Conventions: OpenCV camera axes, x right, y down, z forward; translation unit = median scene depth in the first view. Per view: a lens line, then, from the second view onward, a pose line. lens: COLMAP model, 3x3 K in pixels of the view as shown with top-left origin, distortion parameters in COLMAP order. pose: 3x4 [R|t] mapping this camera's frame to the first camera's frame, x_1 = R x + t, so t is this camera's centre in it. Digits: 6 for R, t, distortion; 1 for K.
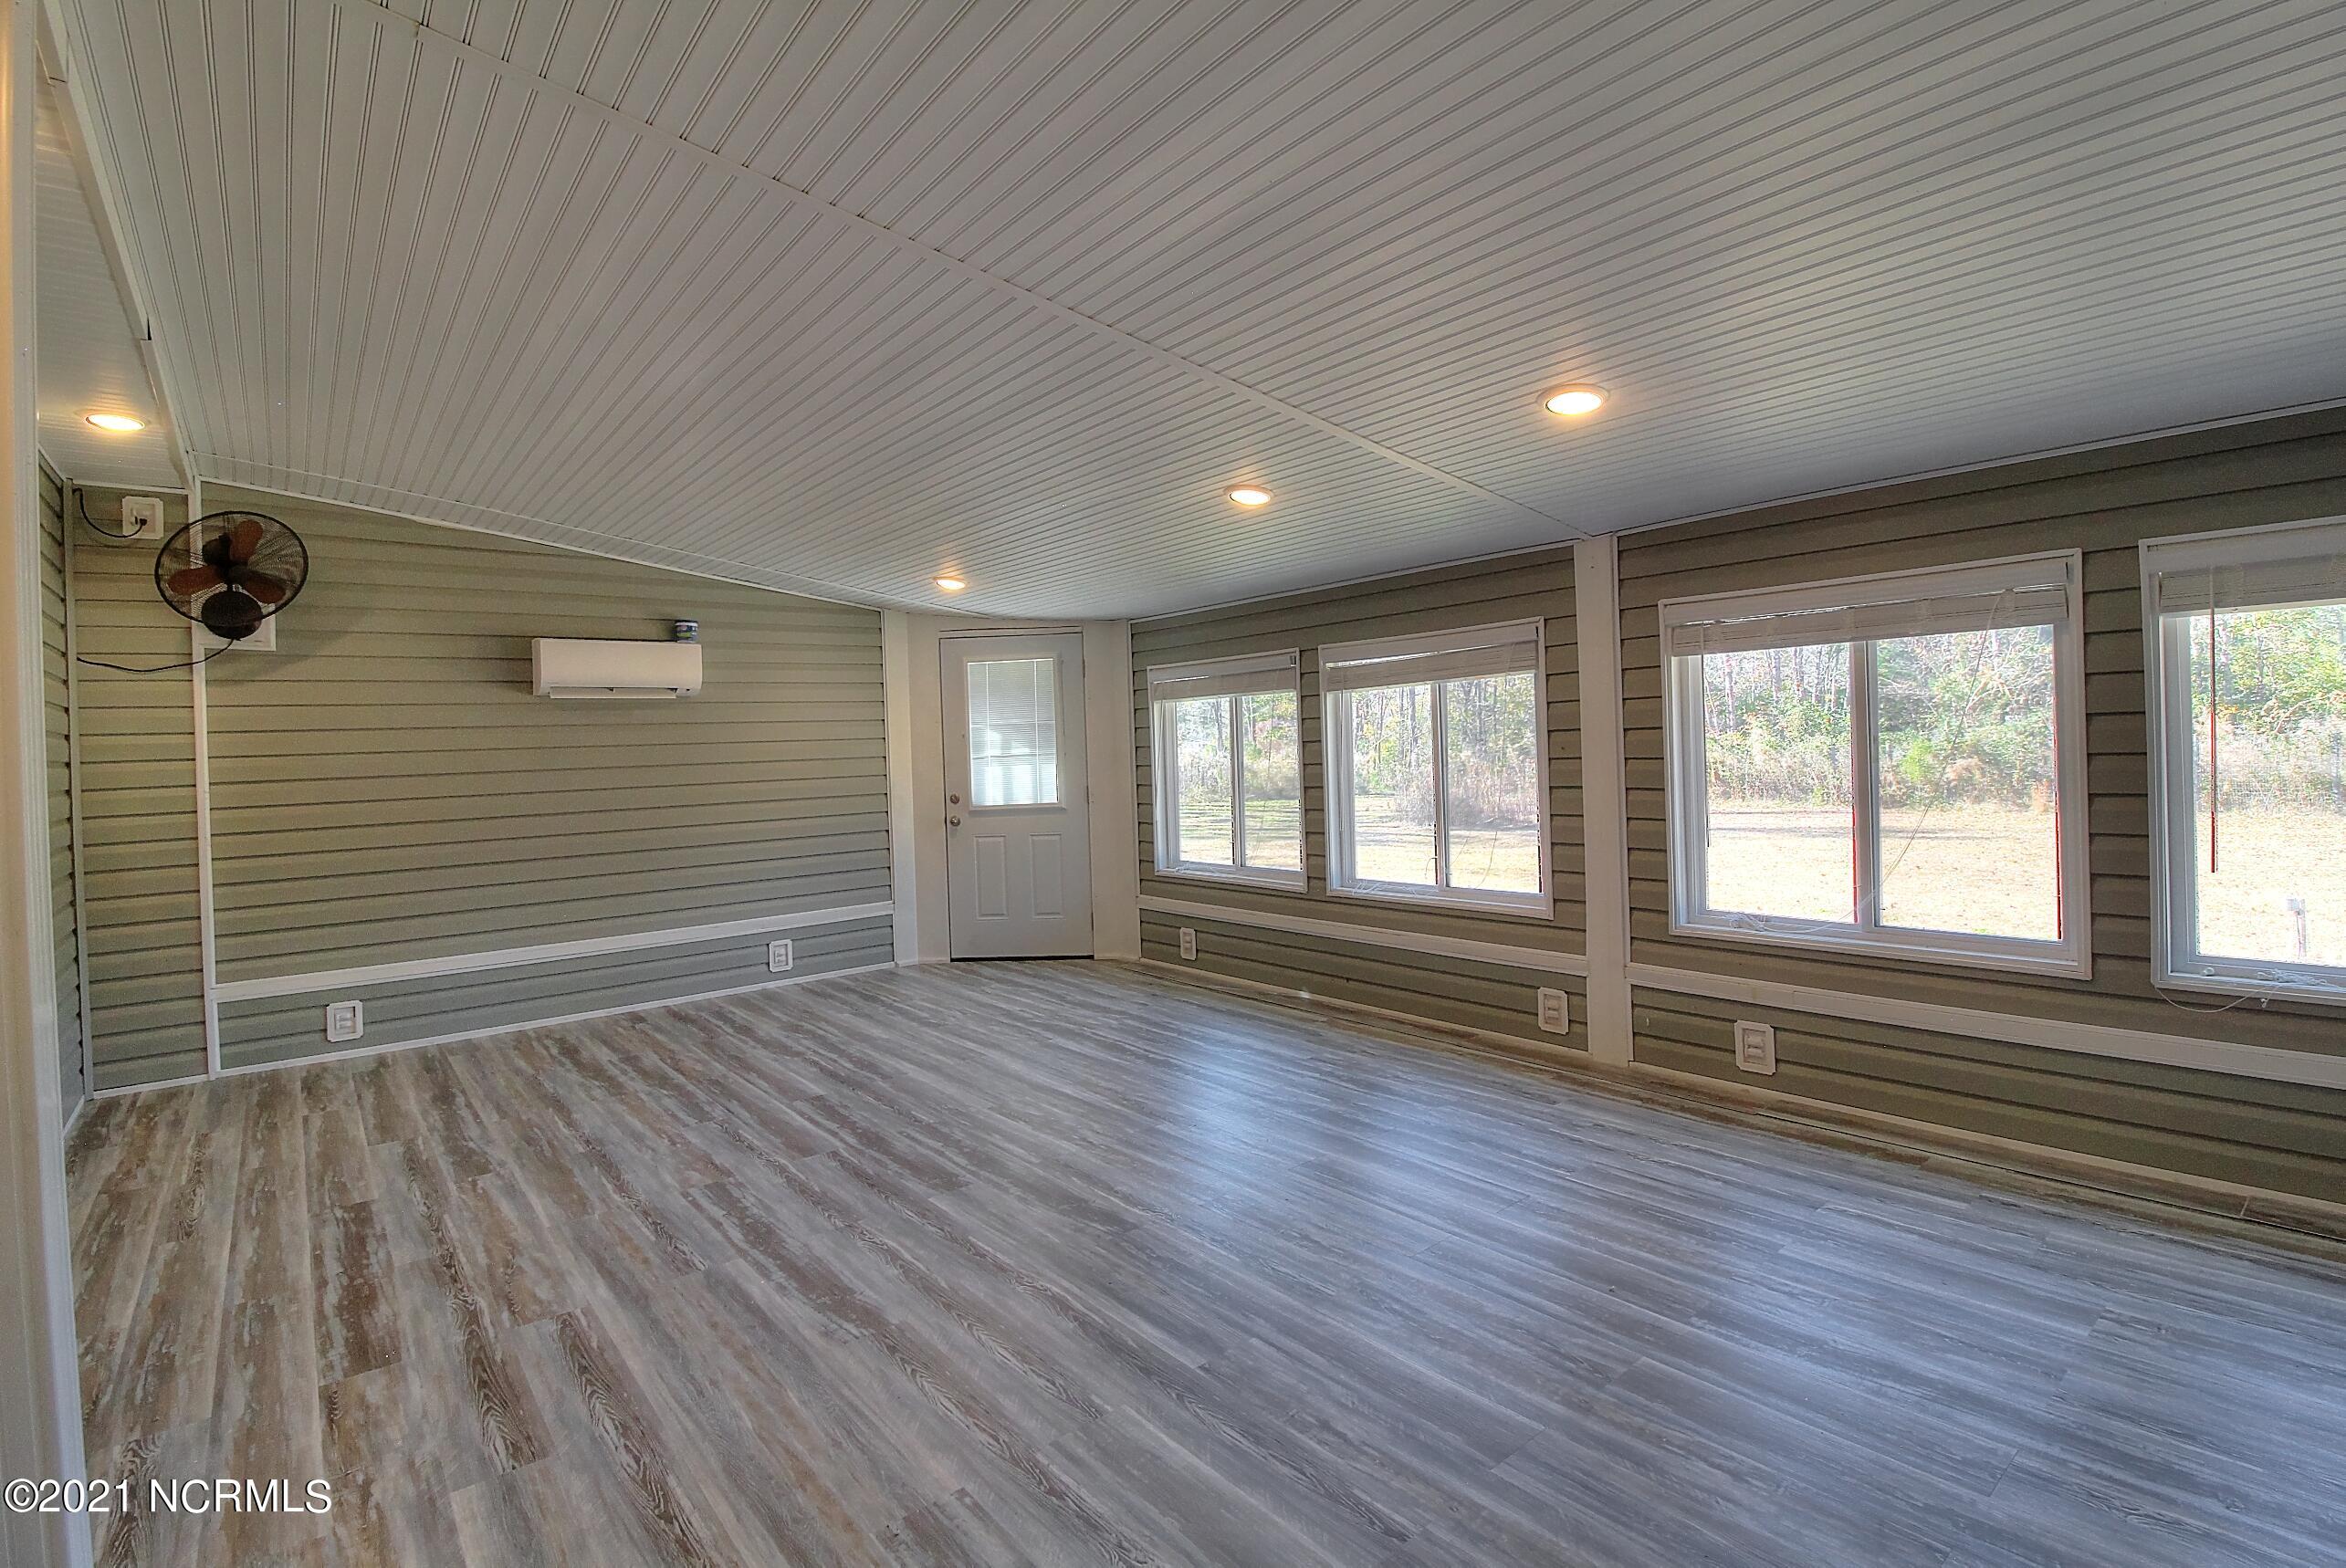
lens RADIAL K [[1091.4, 0, 1168.2], [0, 1091.4, 745.3], [0, 0, 1]] dist [0.002434, -0.015569]
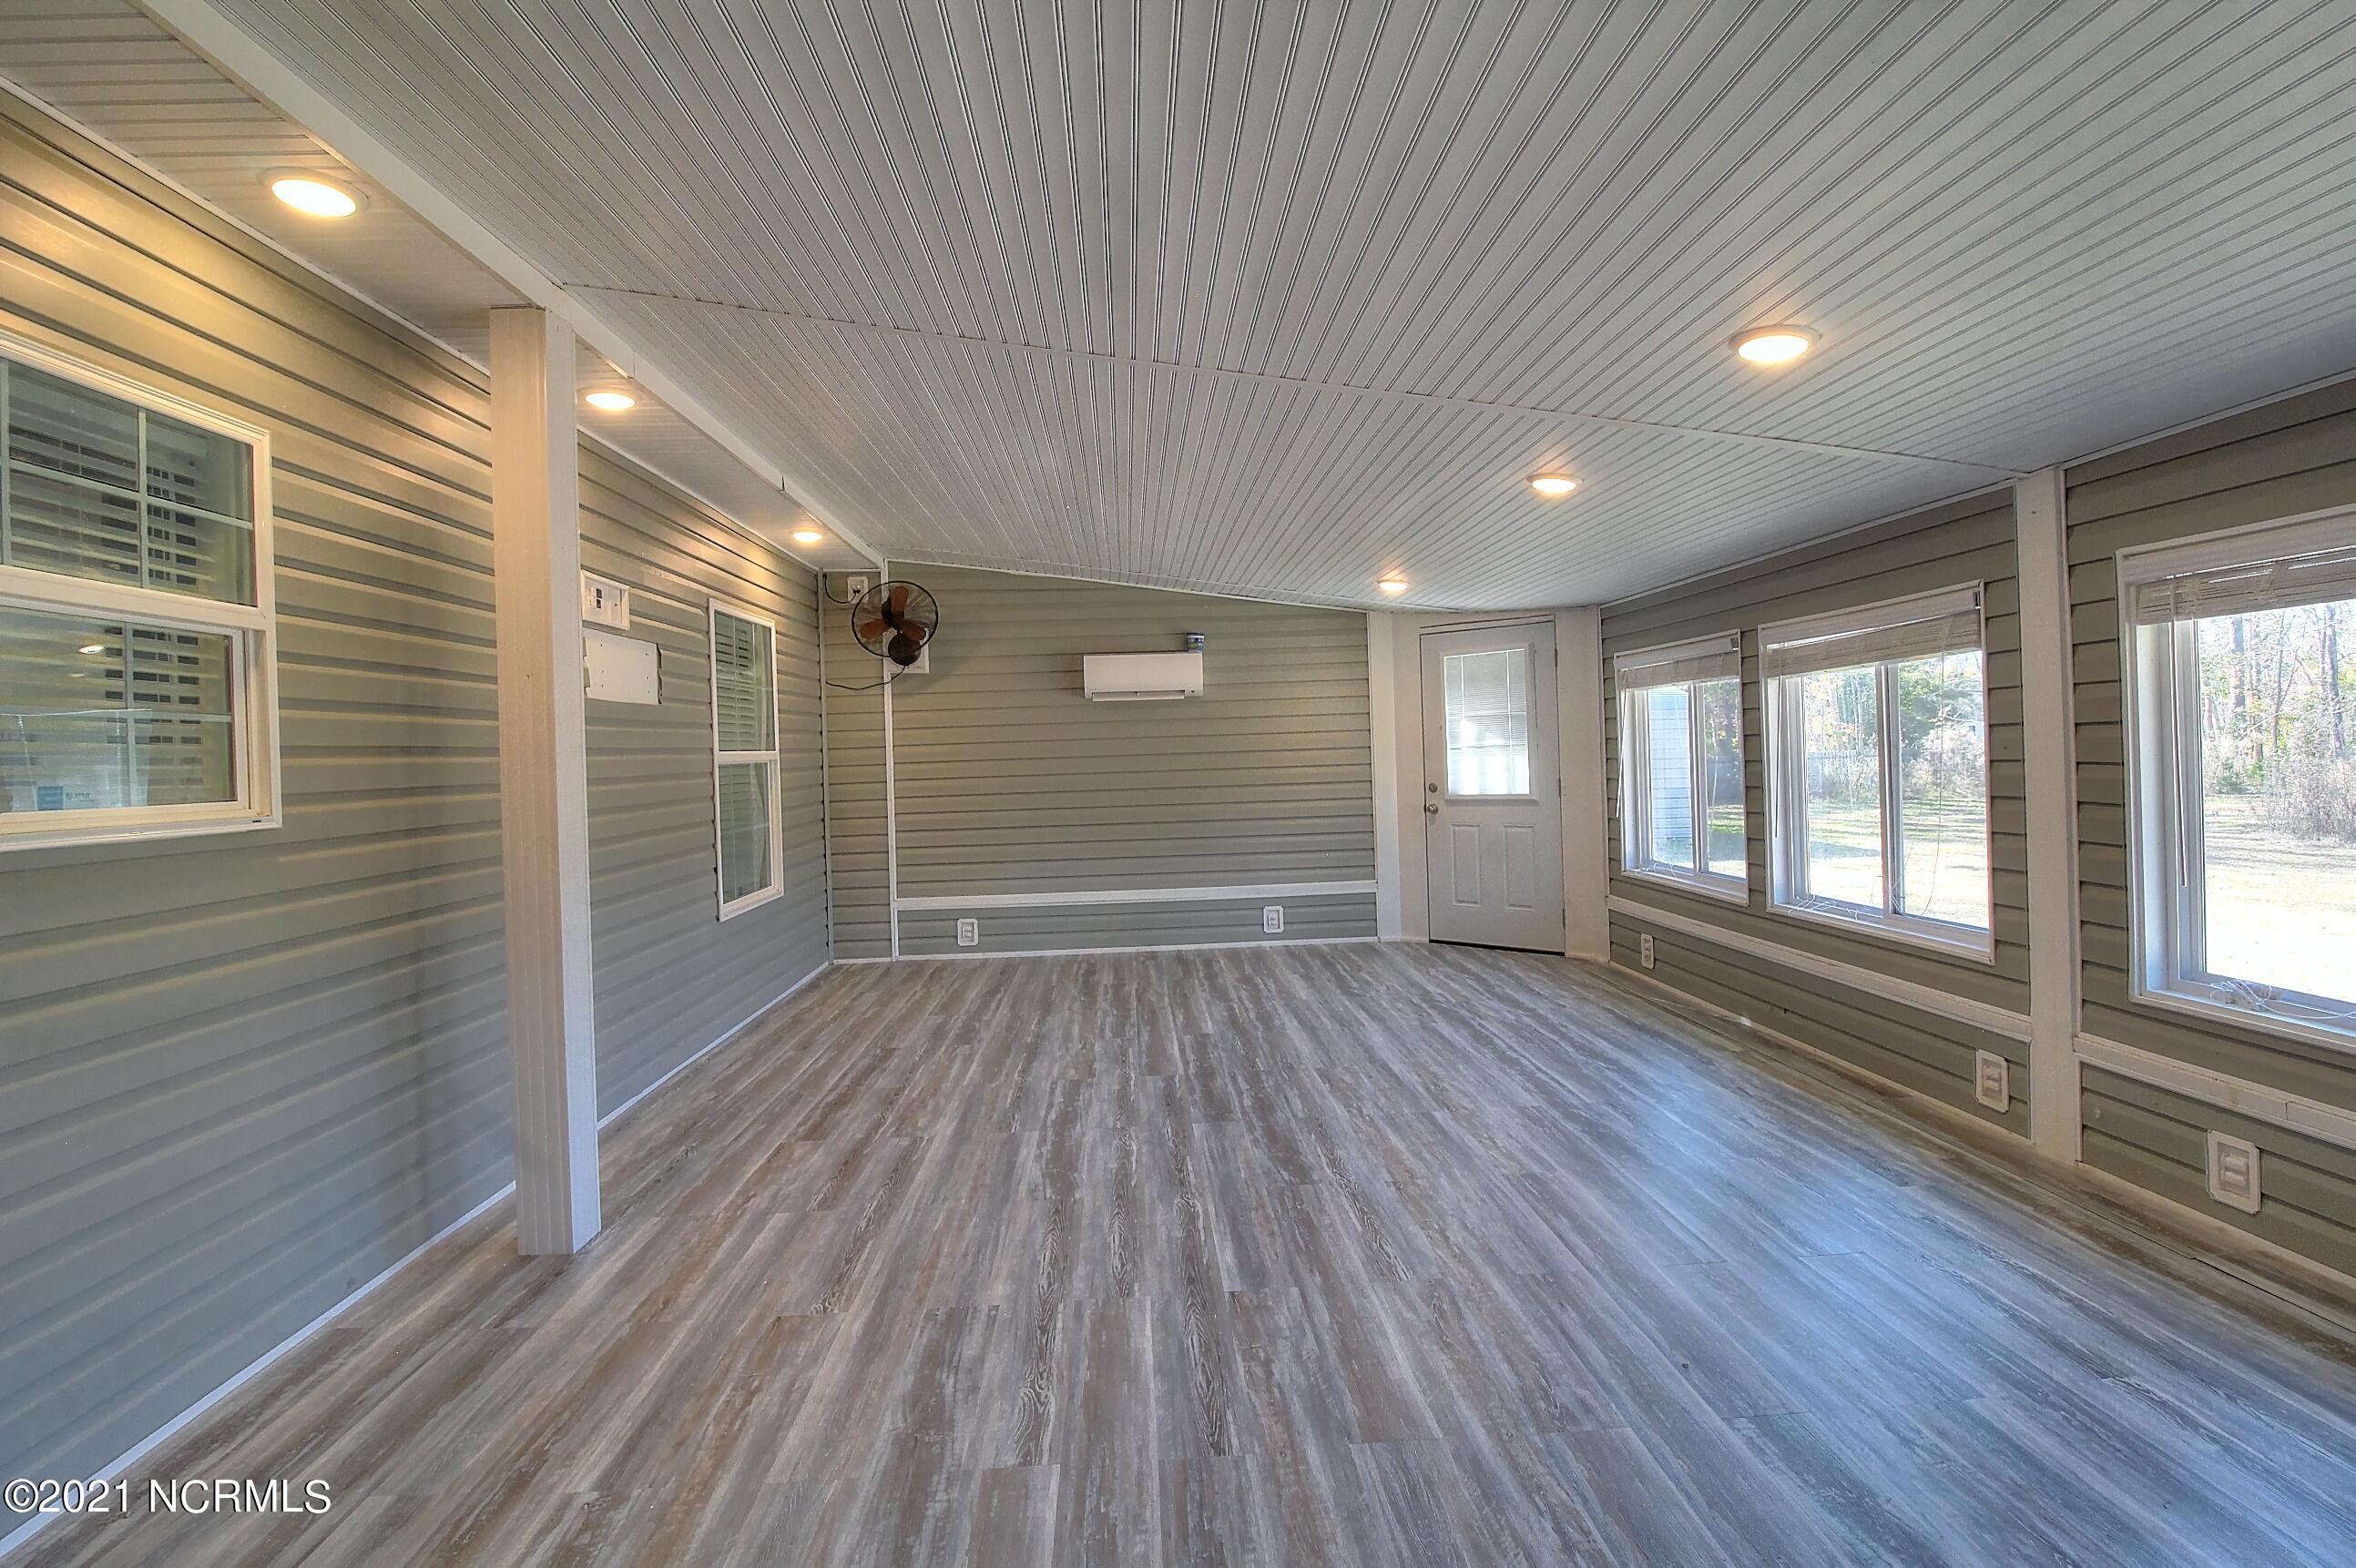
lens RADIAL K [[1085.0, 0, 1173.3], [0, 1085.0, 750.7], [0, 0, 1]] dist [0.000017, -0.013698]
pose [[0.803829, 0.009441, -0.594786, 0.315275], [0.003615, 0.999778, 0.020755, -0.012246], [0.594850, -0.018834, 0.803616, 0.026139]]
